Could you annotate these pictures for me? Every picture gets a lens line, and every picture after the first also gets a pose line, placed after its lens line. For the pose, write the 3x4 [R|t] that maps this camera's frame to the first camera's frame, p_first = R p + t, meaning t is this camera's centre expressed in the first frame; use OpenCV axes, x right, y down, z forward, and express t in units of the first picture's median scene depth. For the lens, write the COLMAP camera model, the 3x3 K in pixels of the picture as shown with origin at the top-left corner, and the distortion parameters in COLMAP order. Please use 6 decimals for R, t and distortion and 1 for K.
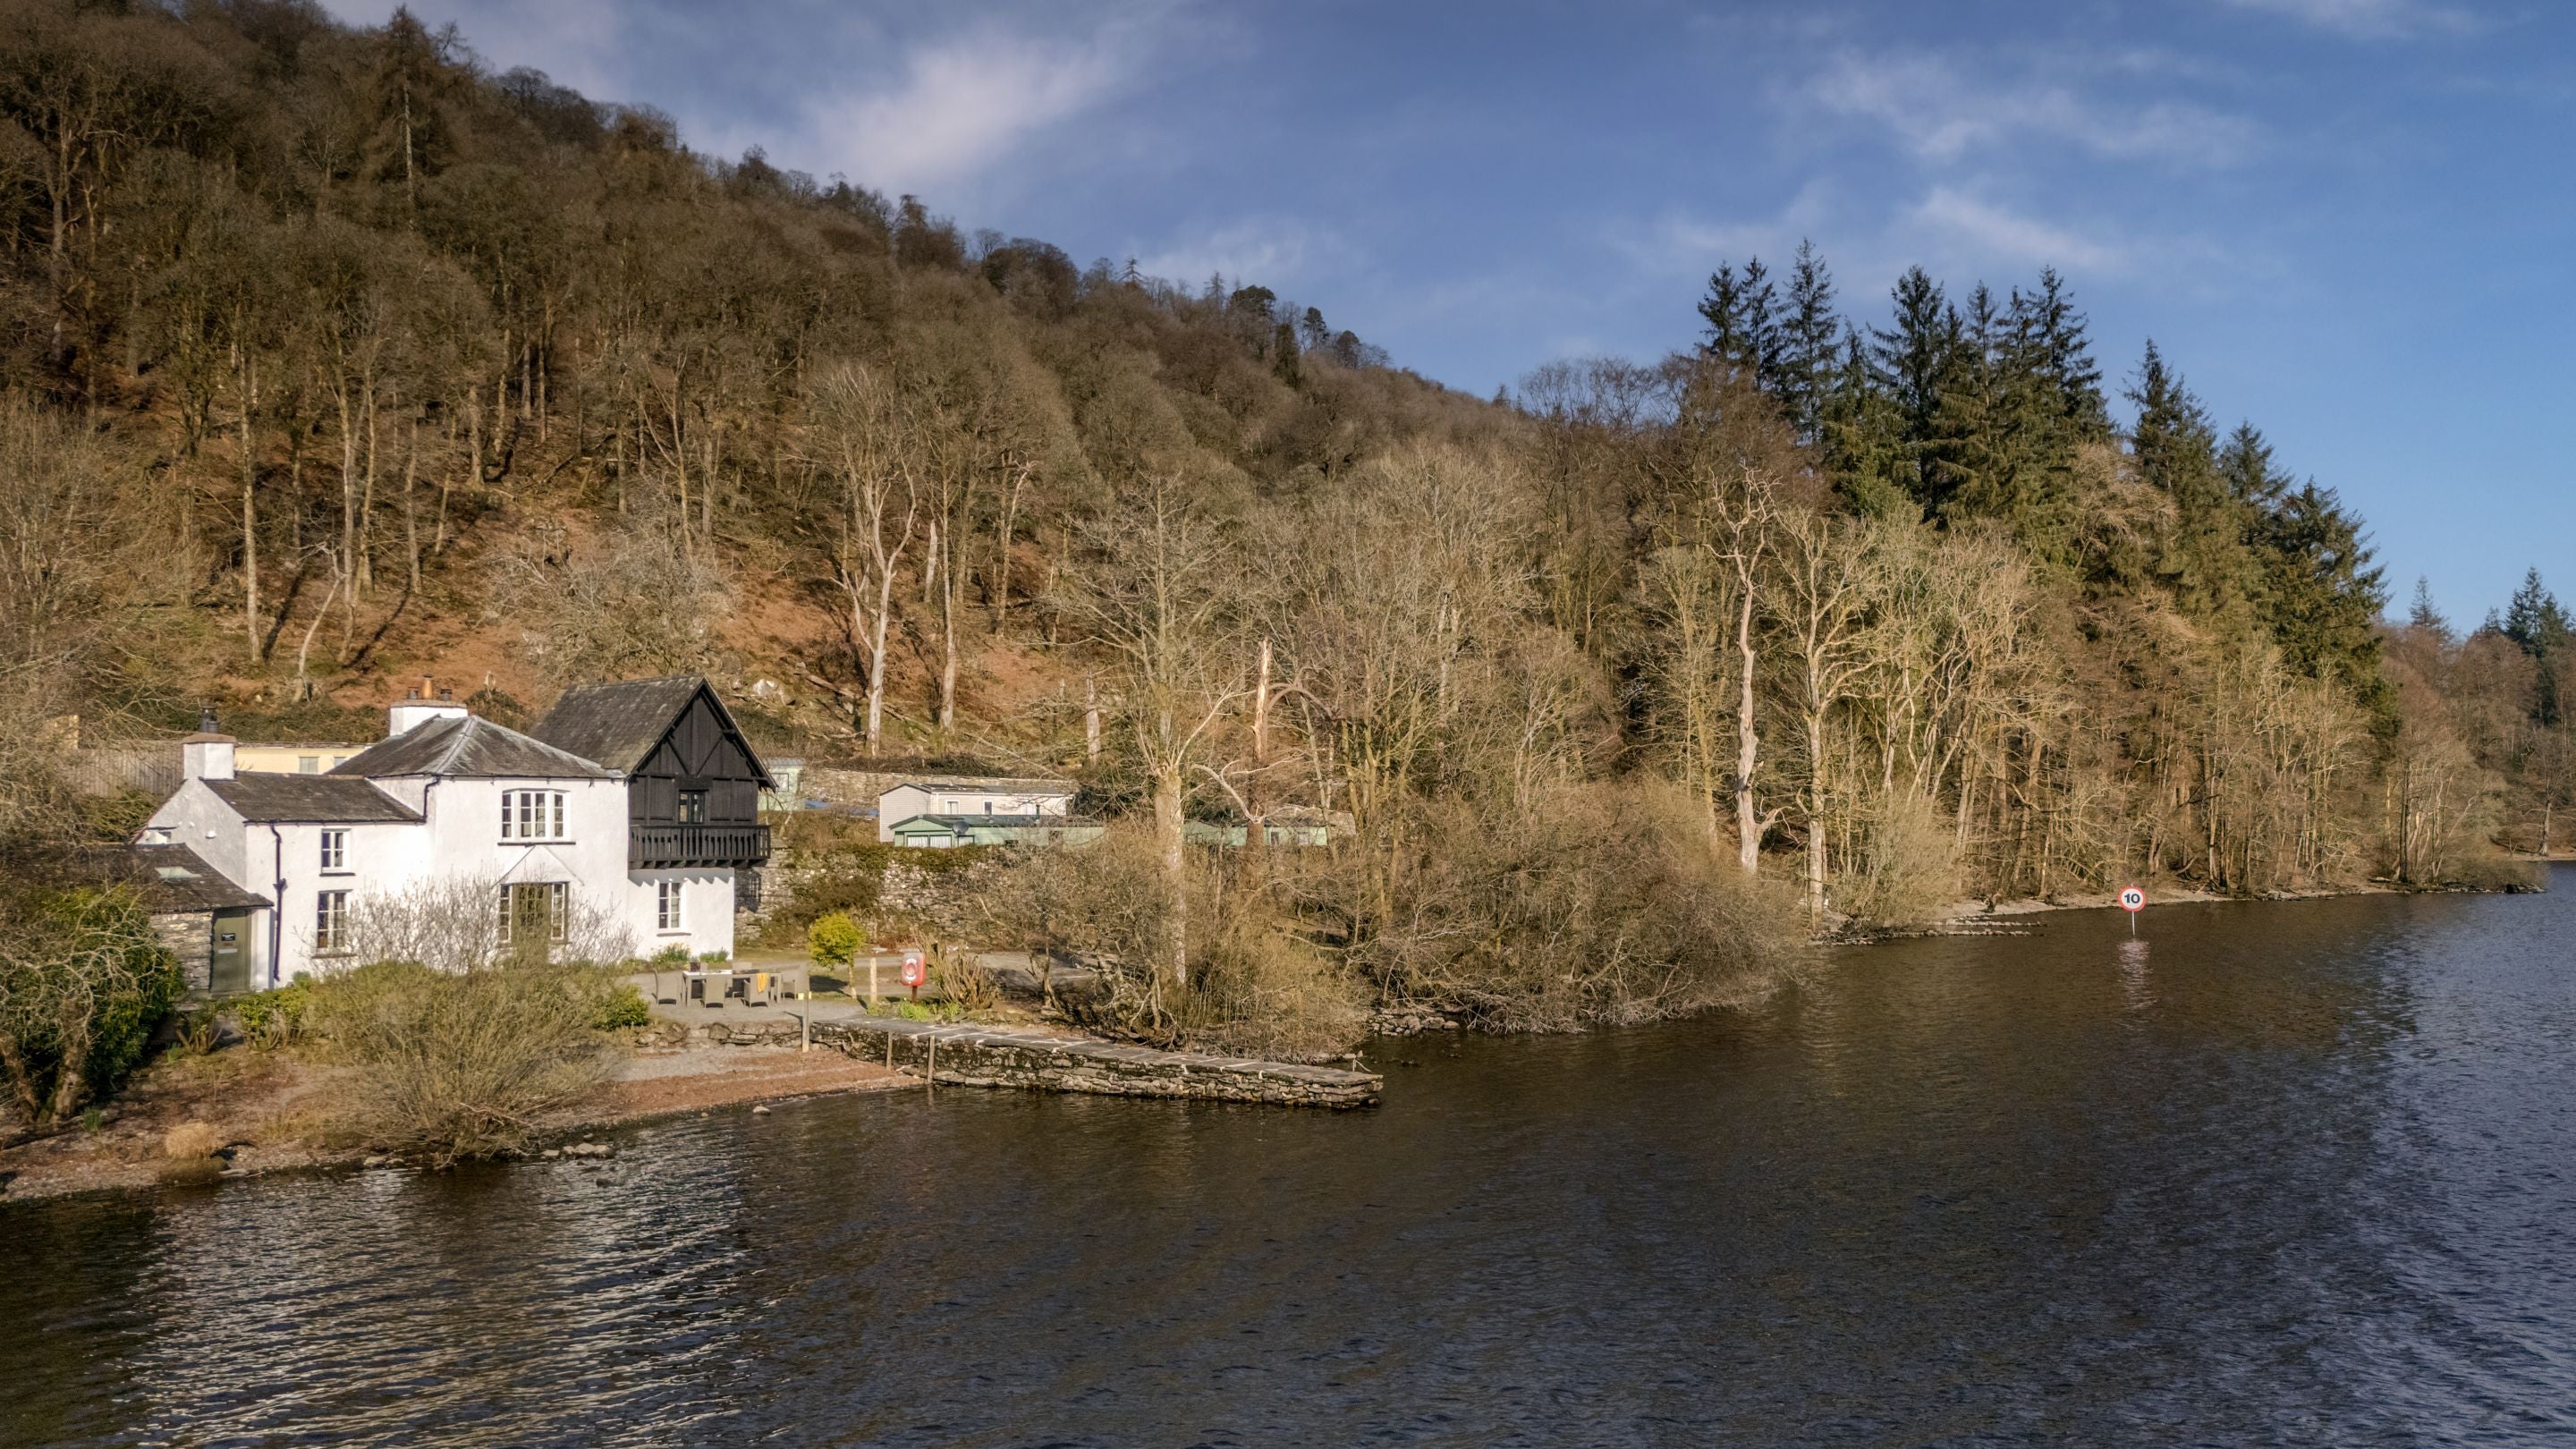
lens RADIAL K [[1973.3, 0, 1280.7], [0, 1973.3, 736.0], [0, 0, 1]] dist [0.079162, -0.008565]
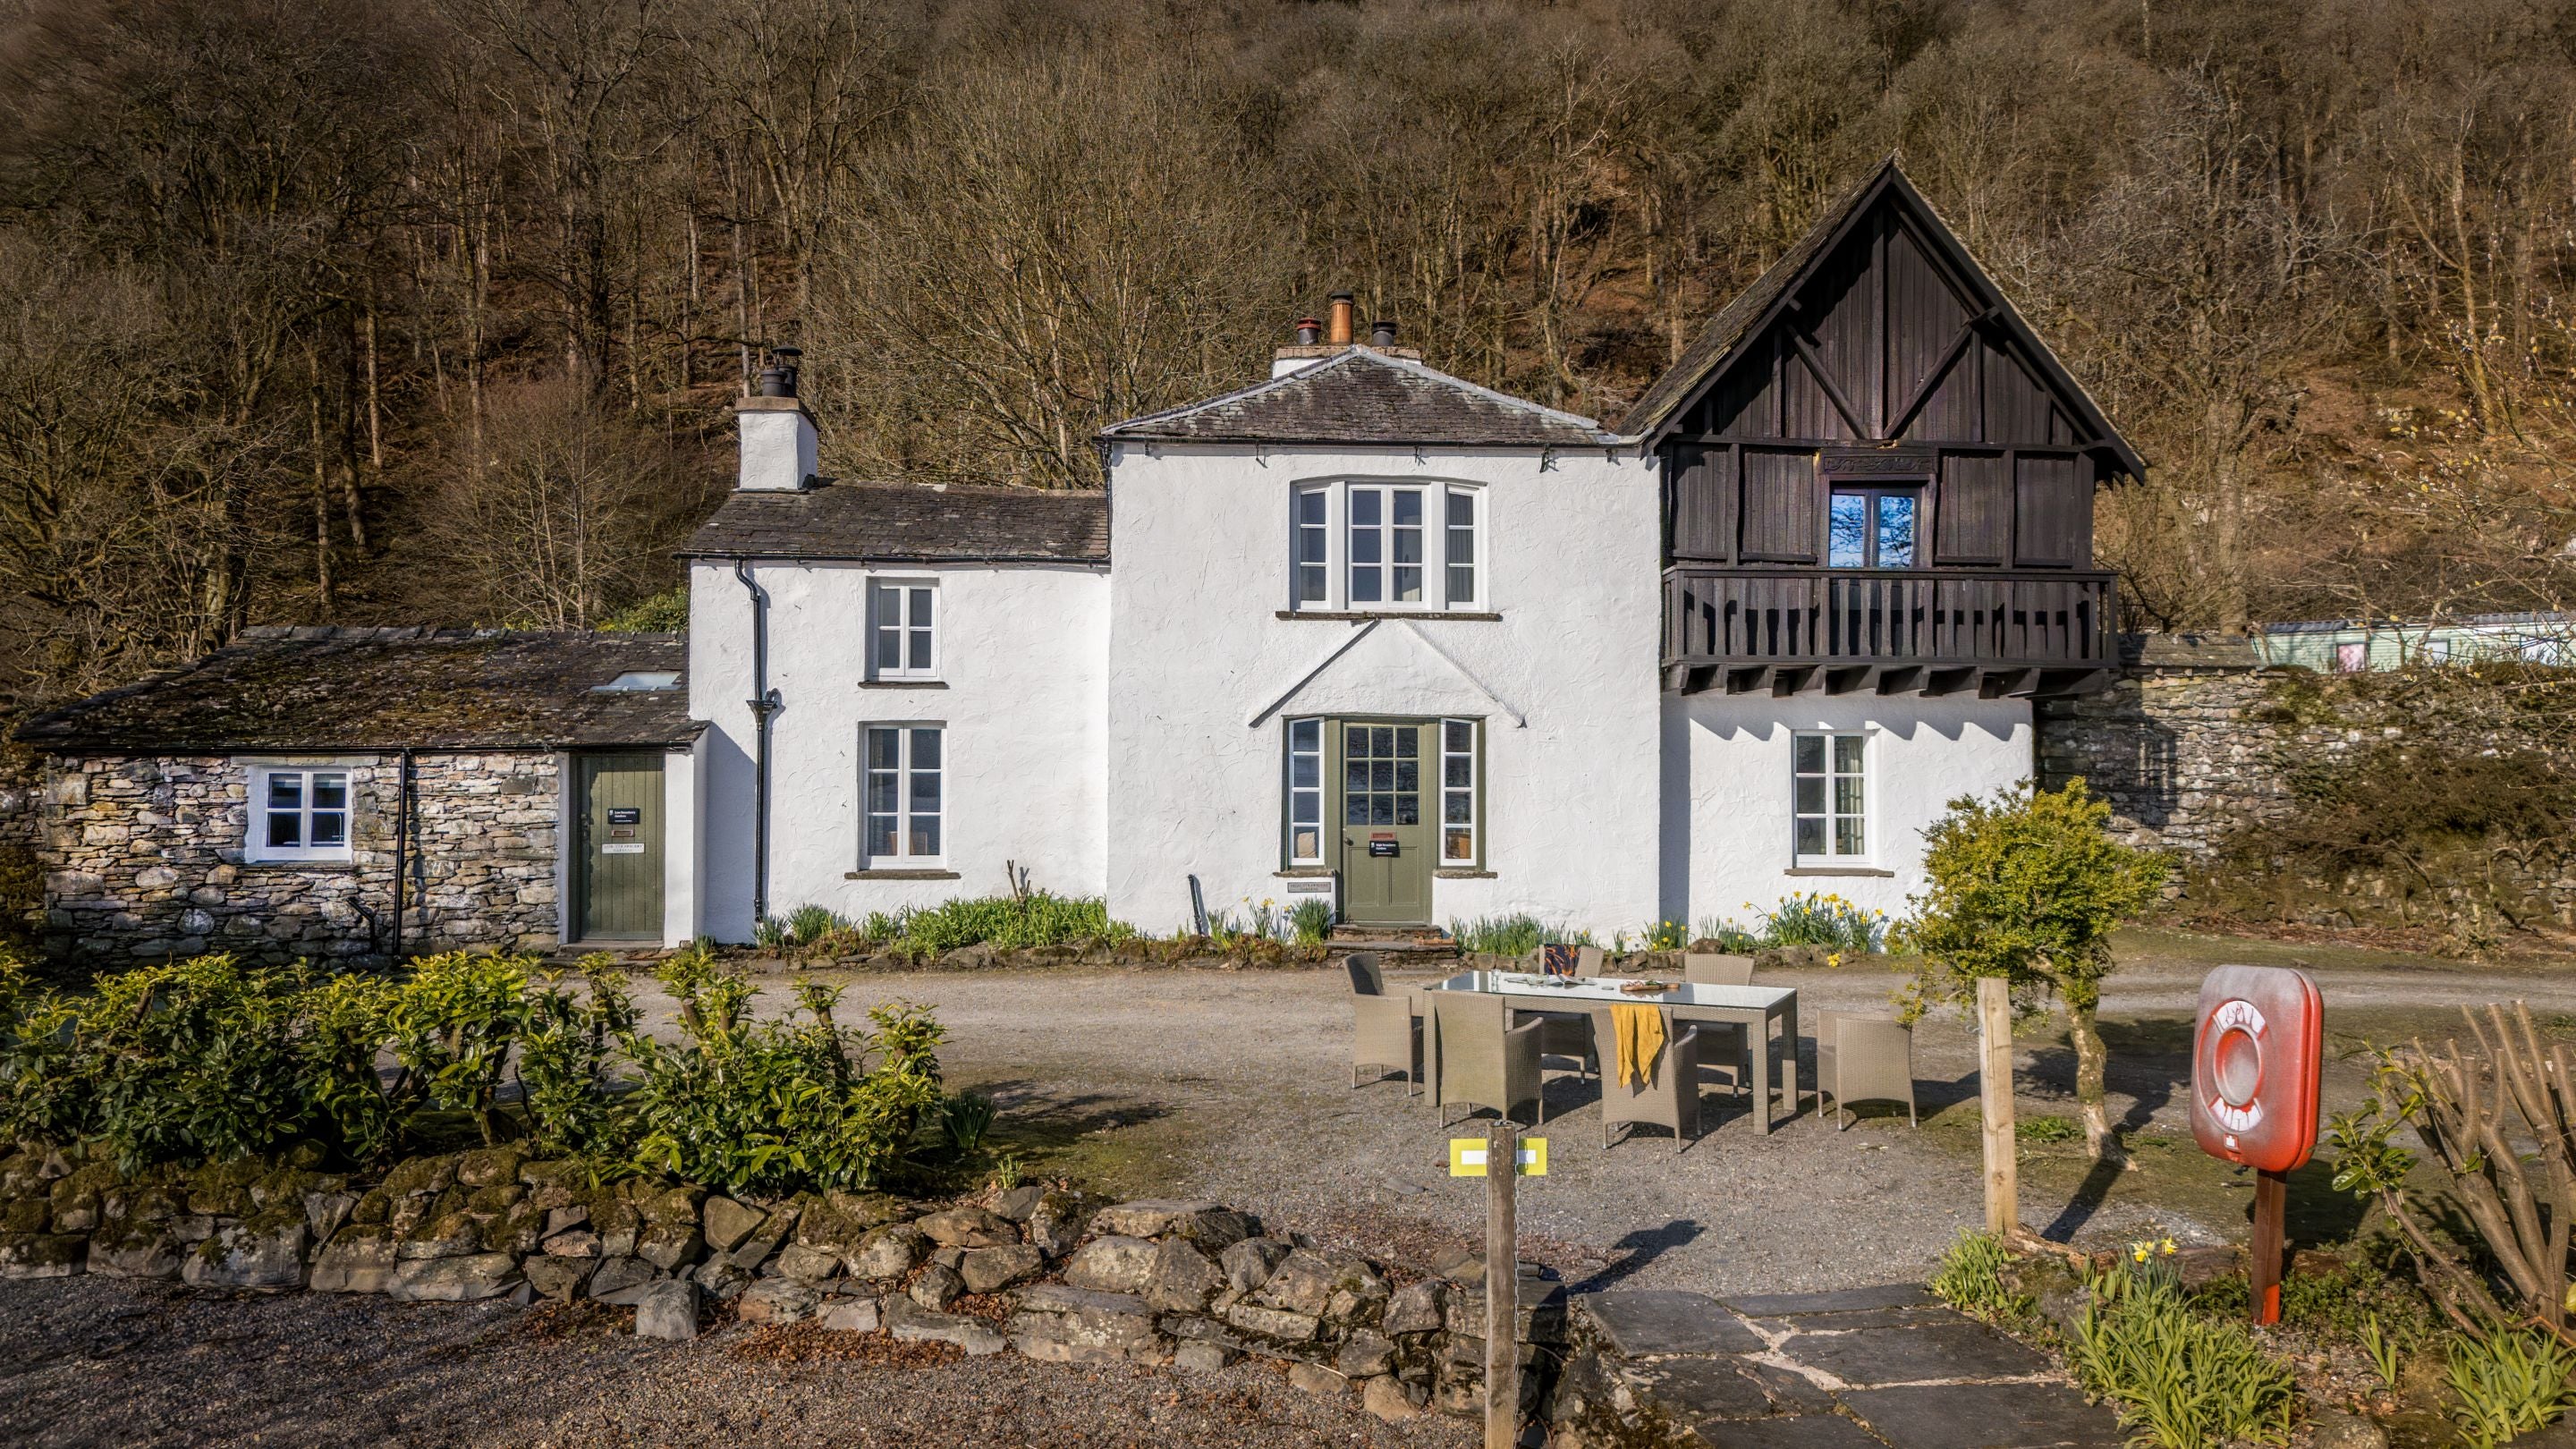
lens RADIAL K [[1973.3, 0, 1270.9], [0, 1973.3, 790.5], [0, 0, 1]] dist [0.079162, -0.008565]
pose [[0.637436, -0.007689, -0.770465, -0.089079], [0.033451, 0.999284, 0.017702, 0.079307], [0.769777, -0.037057, 0.637237, 0.725030]]
